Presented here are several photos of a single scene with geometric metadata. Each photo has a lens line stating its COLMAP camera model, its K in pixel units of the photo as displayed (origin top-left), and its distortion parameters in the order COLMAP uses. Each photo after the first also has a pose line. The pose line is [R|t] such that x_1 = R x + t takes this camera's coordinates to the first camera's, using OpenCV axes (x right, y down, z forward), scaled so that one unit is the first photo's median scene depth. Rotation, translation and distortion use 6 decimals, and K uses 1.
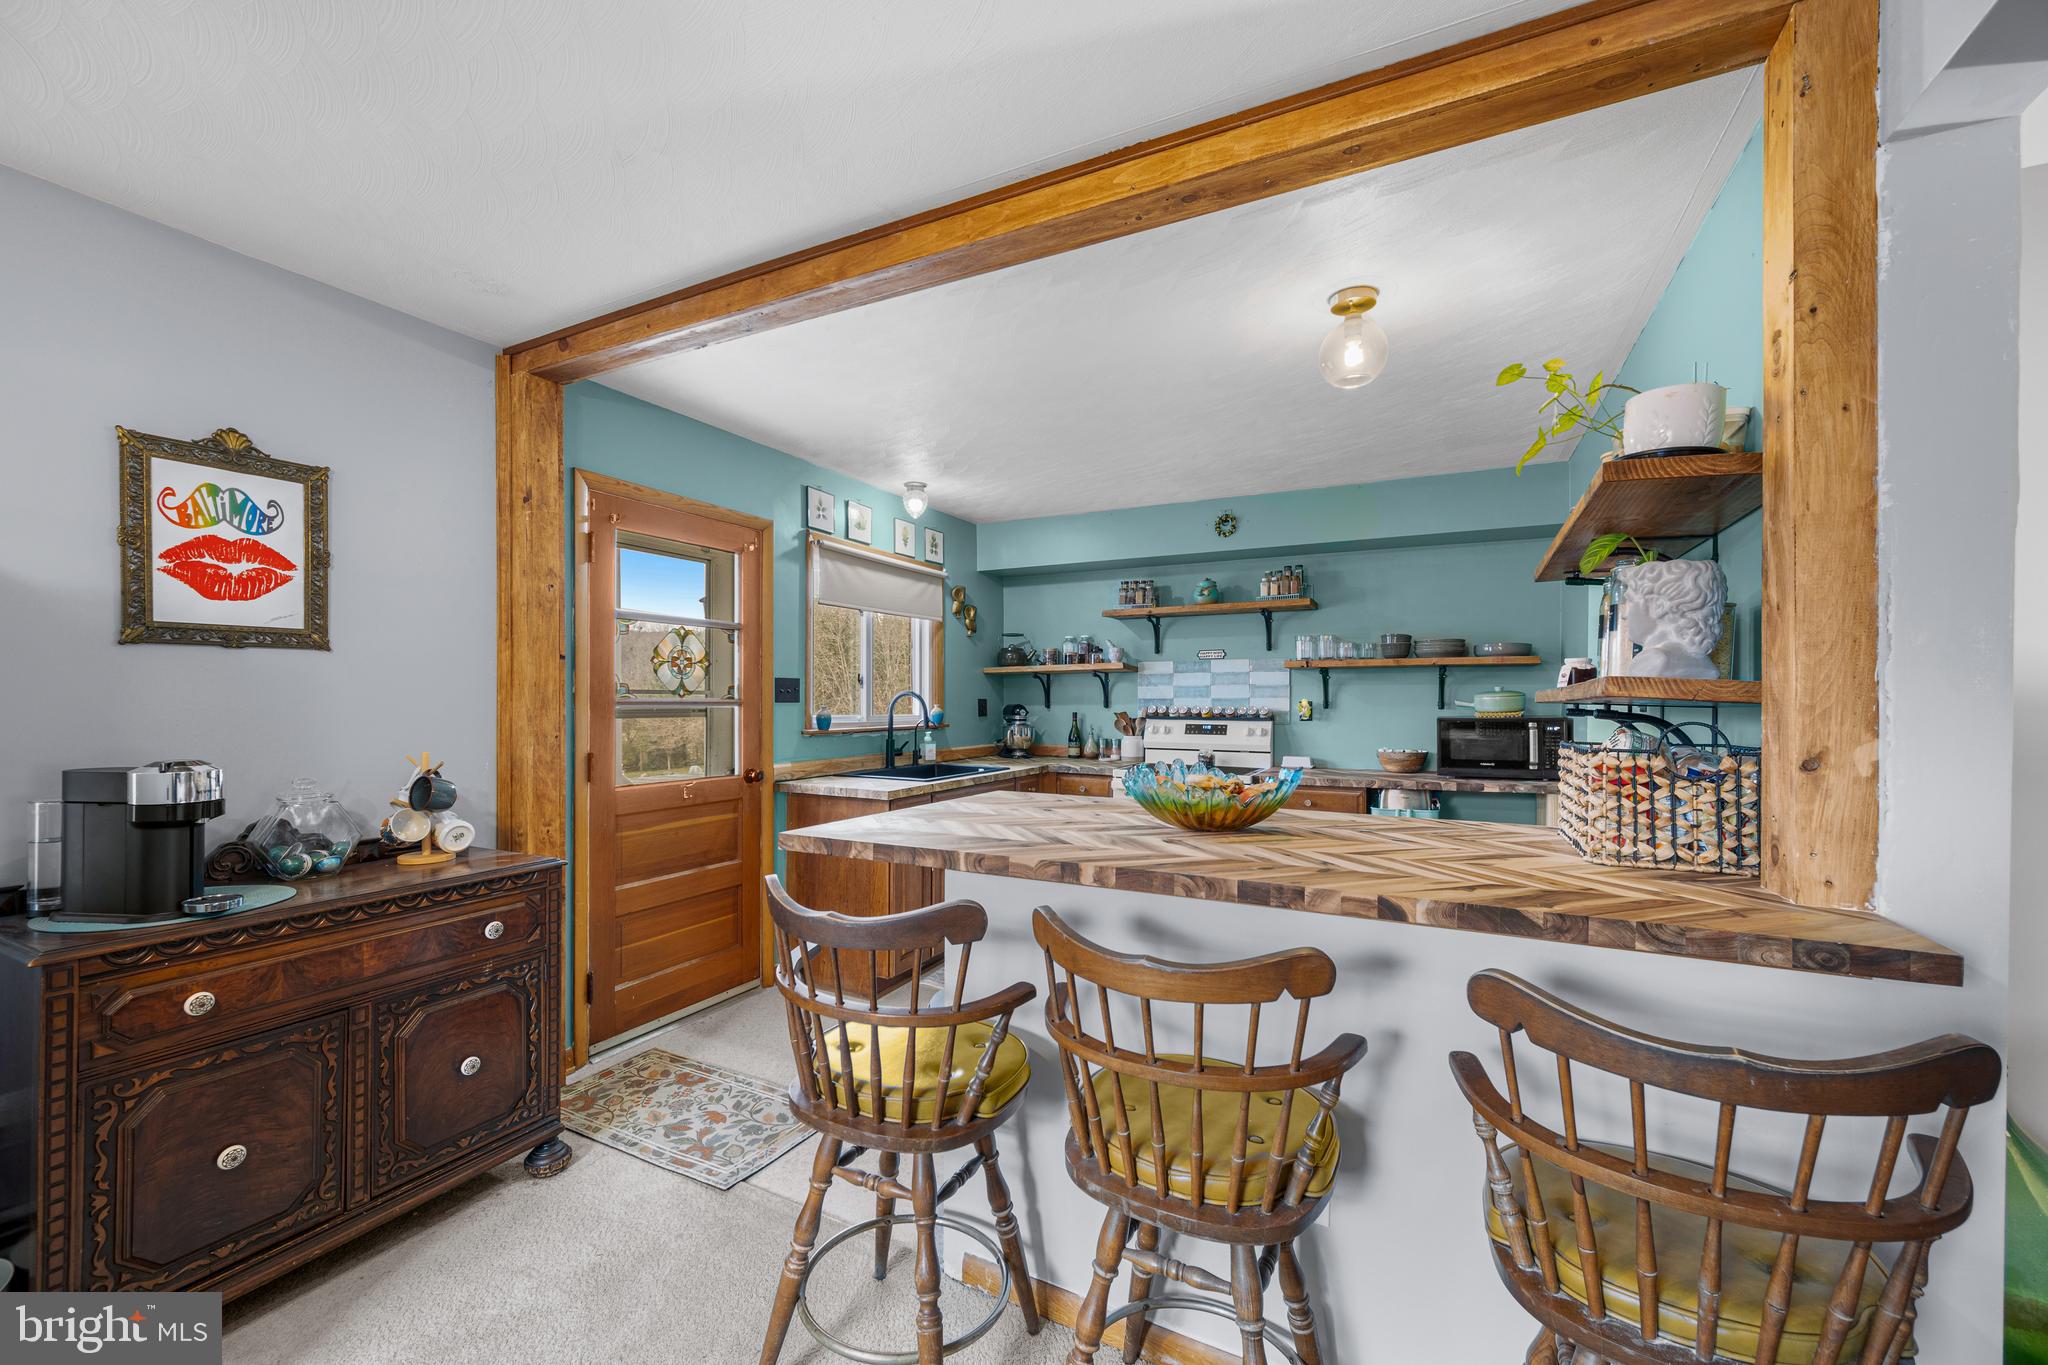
lens RADIAL K [[813.0, 0, 1023.1], [0, 813.0, 699.4], [0, 0, 1]] dist [0.000700, -0.000004]
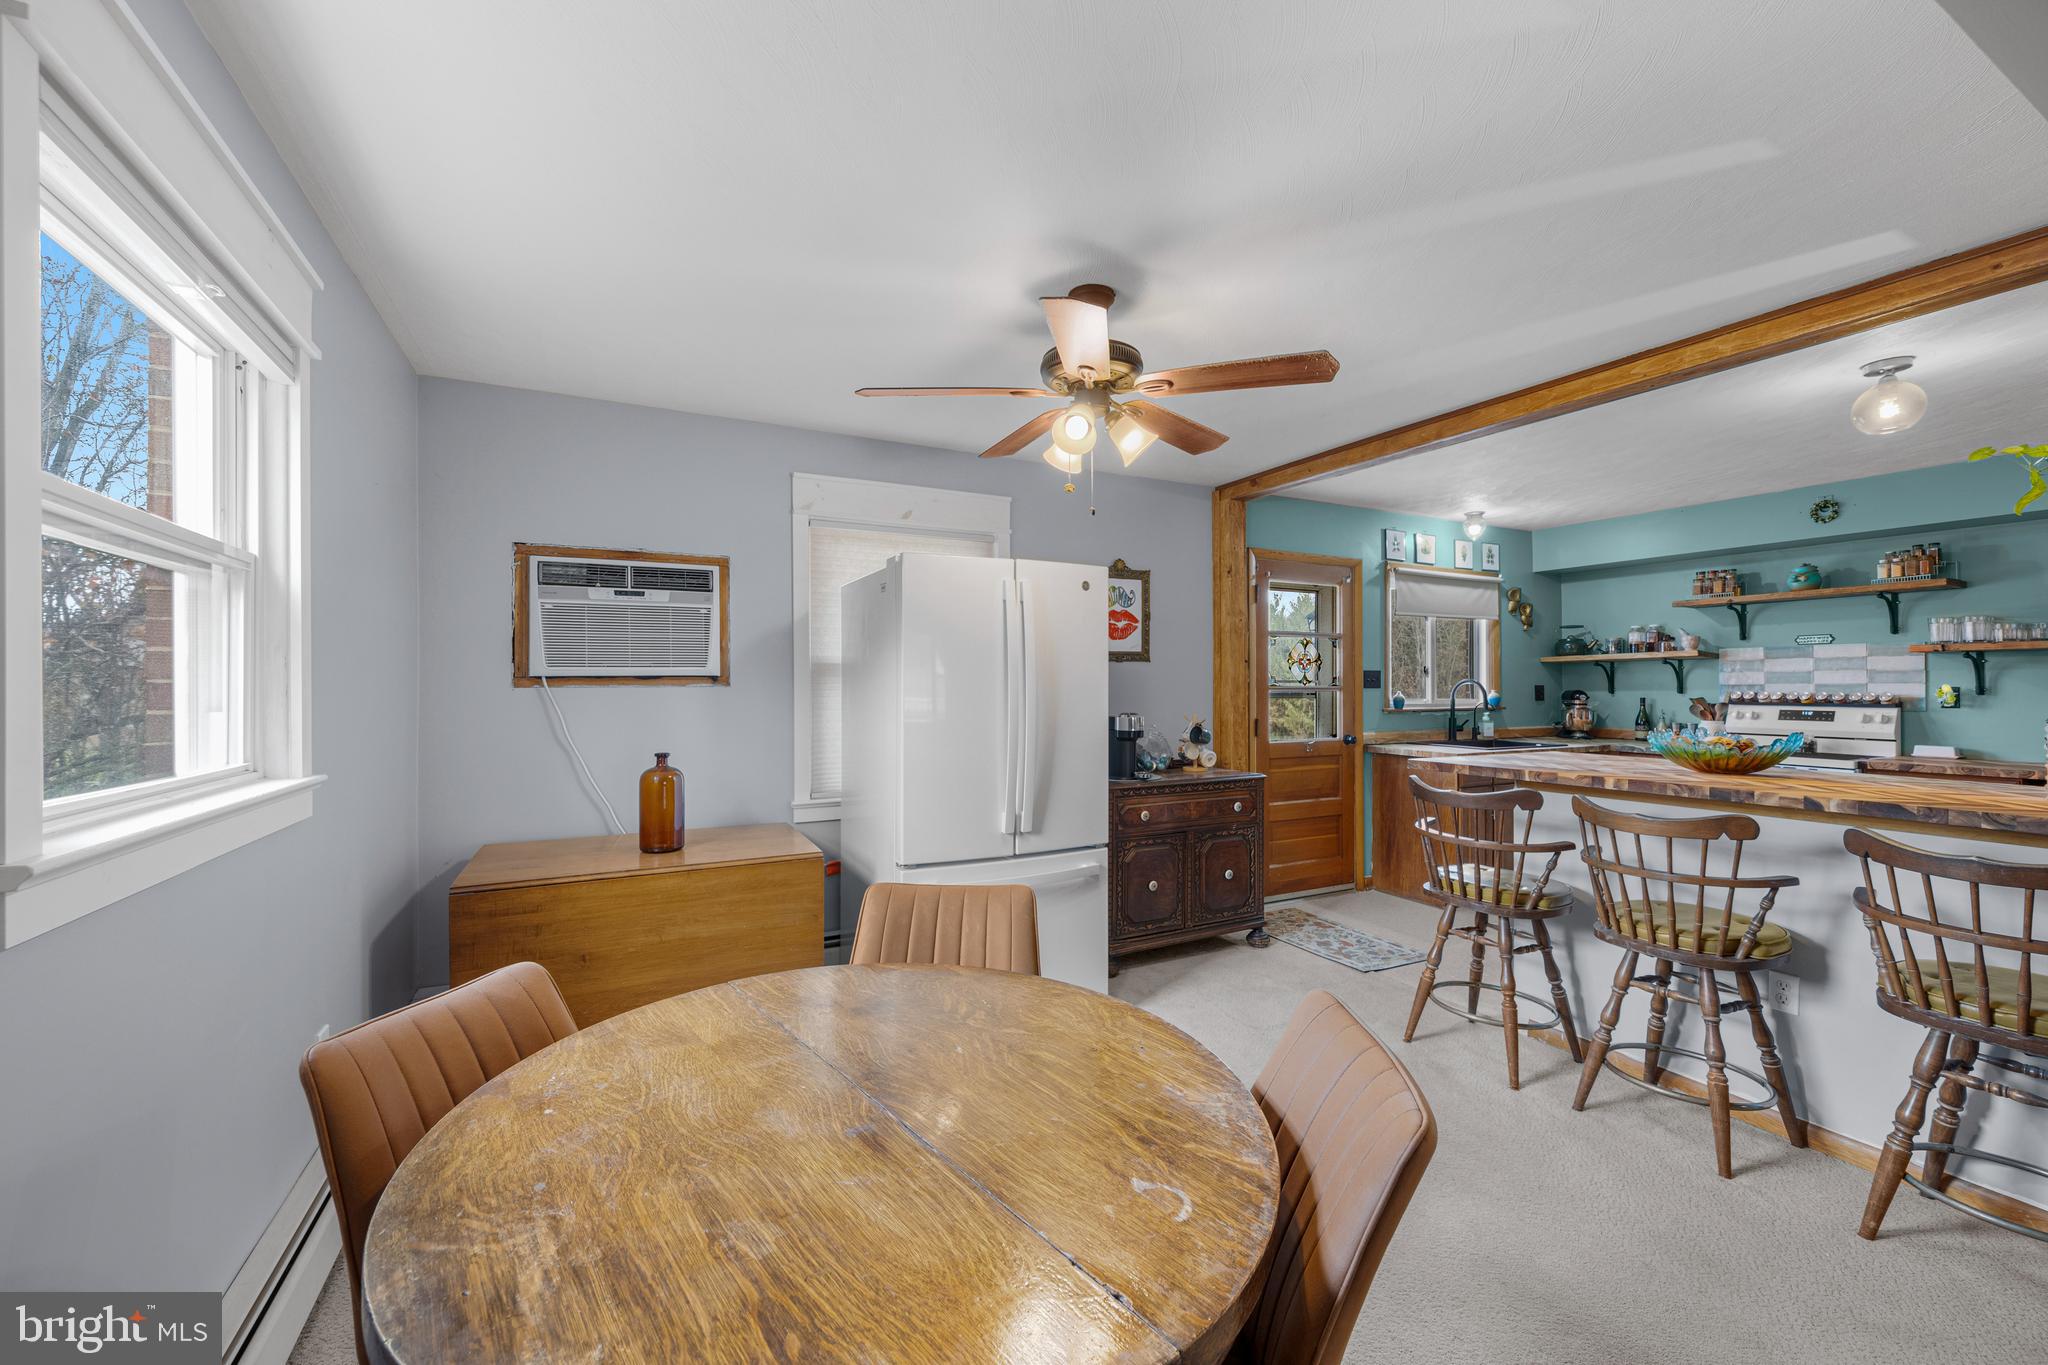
lens RADIAL K [[808.2, 0, 1021.8], [0, 808.2, 679.1], [0, 0, 1]] dist [-0.002297, -0.000481]
pose [[0.813893, -0.006702, -0.580976, 0.022570], [0.001777, 0.999958, -0.009045, -0.000278], [0.581012, 0.006329, 0.813870, -0.454316]]
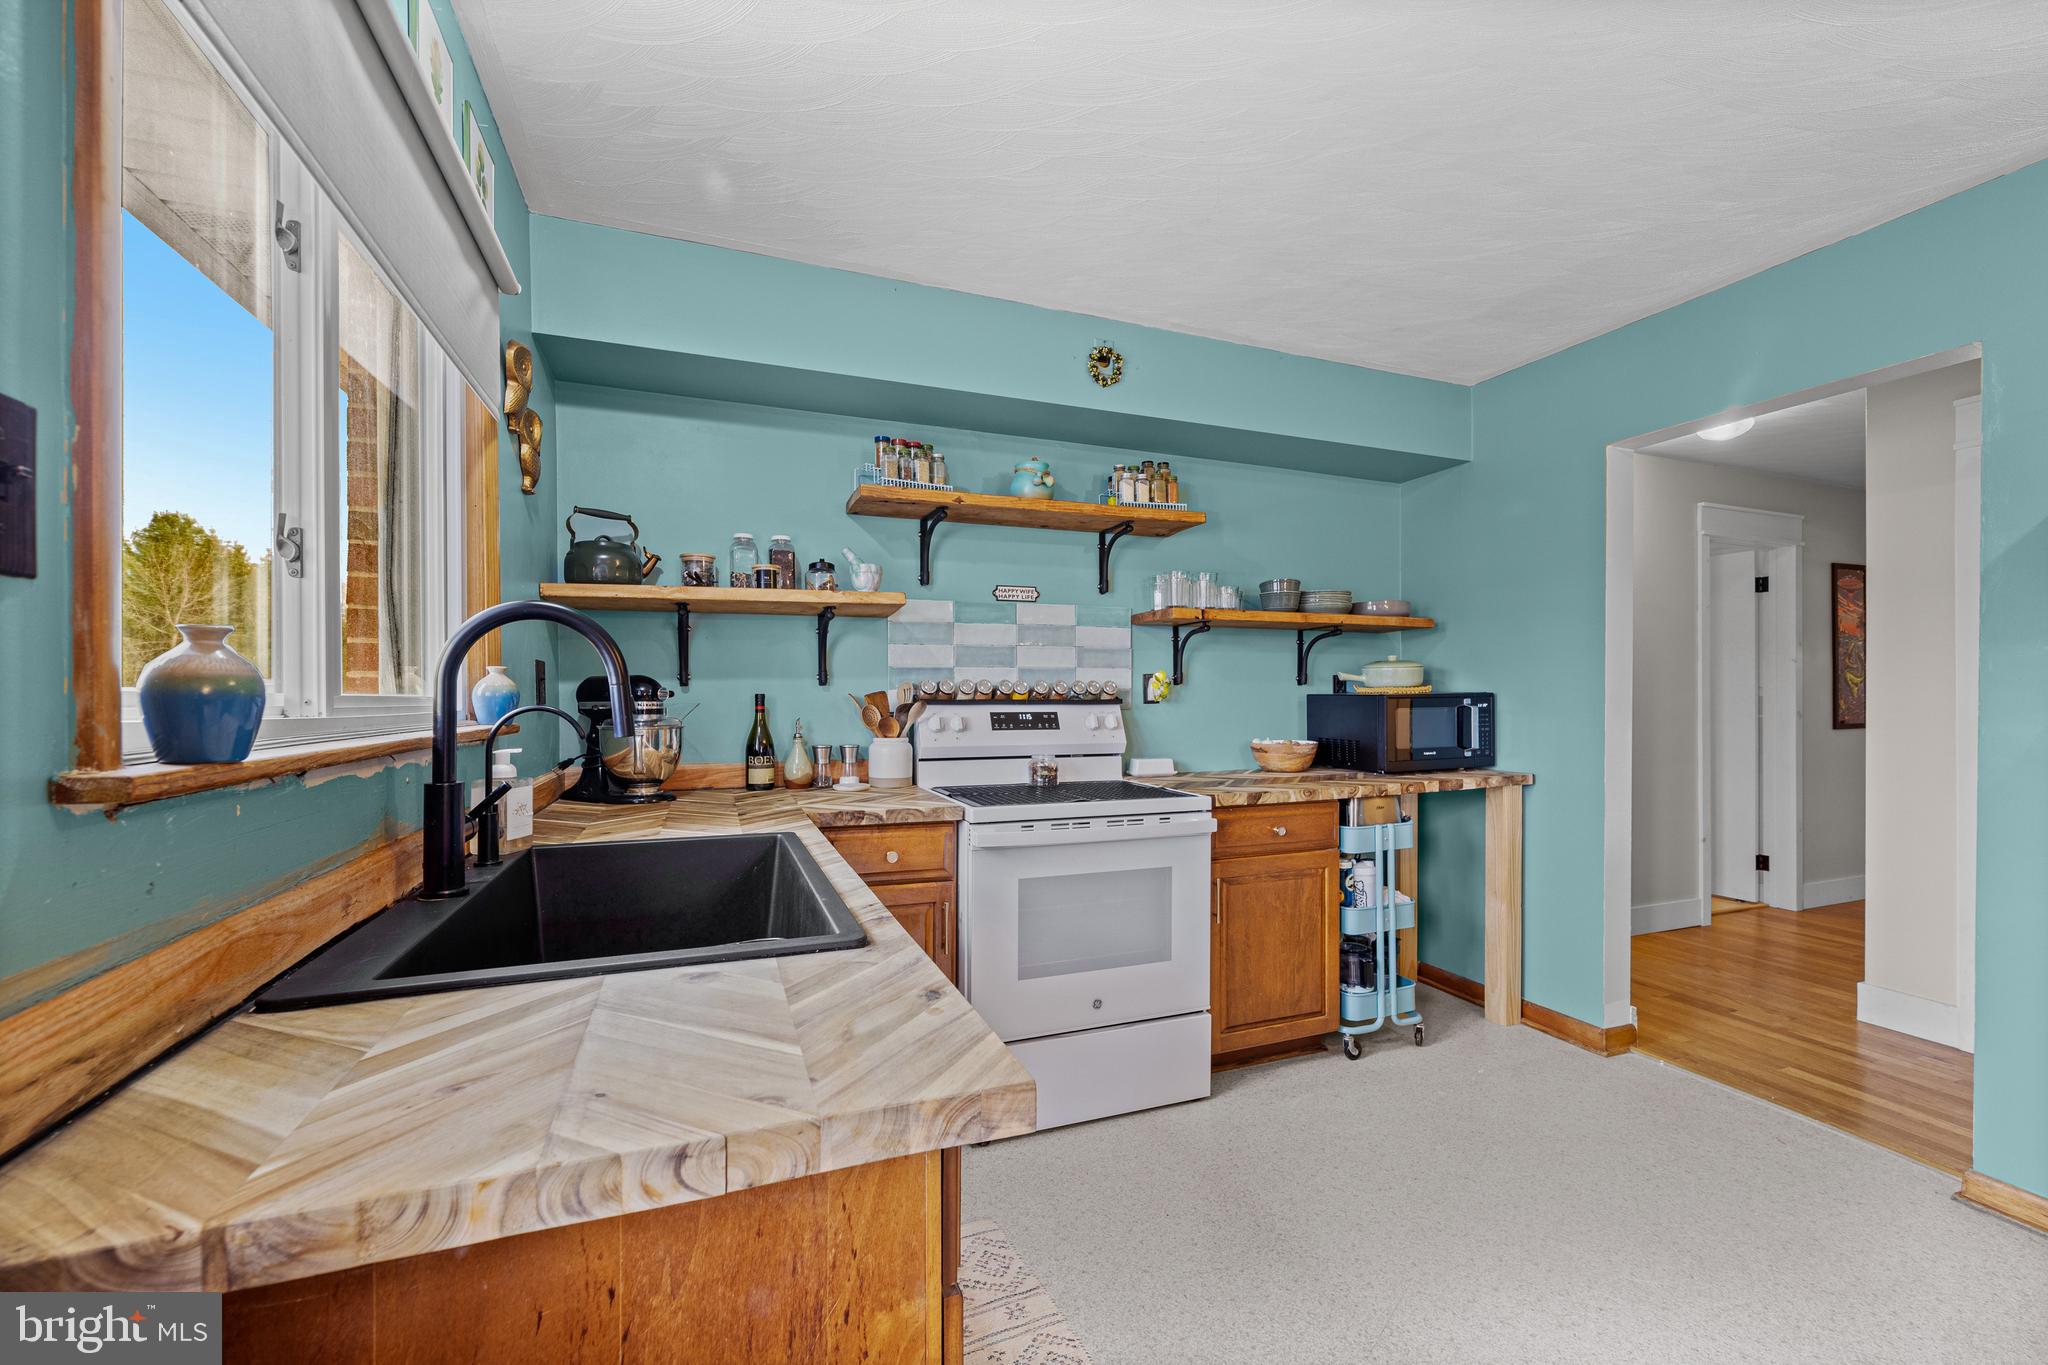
lens RADIAL K [[823.0, 0, 1024.0], [0, 823.0, 682.5], [0, 0, 1]] dist [0.000434, 0.000028]
pose [[0.666541, 0.010178, 0.745399, -0.267249], [0.003807, 0.999847, -0.017057, 0.025062], [-0.745458, 0.014207, 0.666401, 0.778535]]
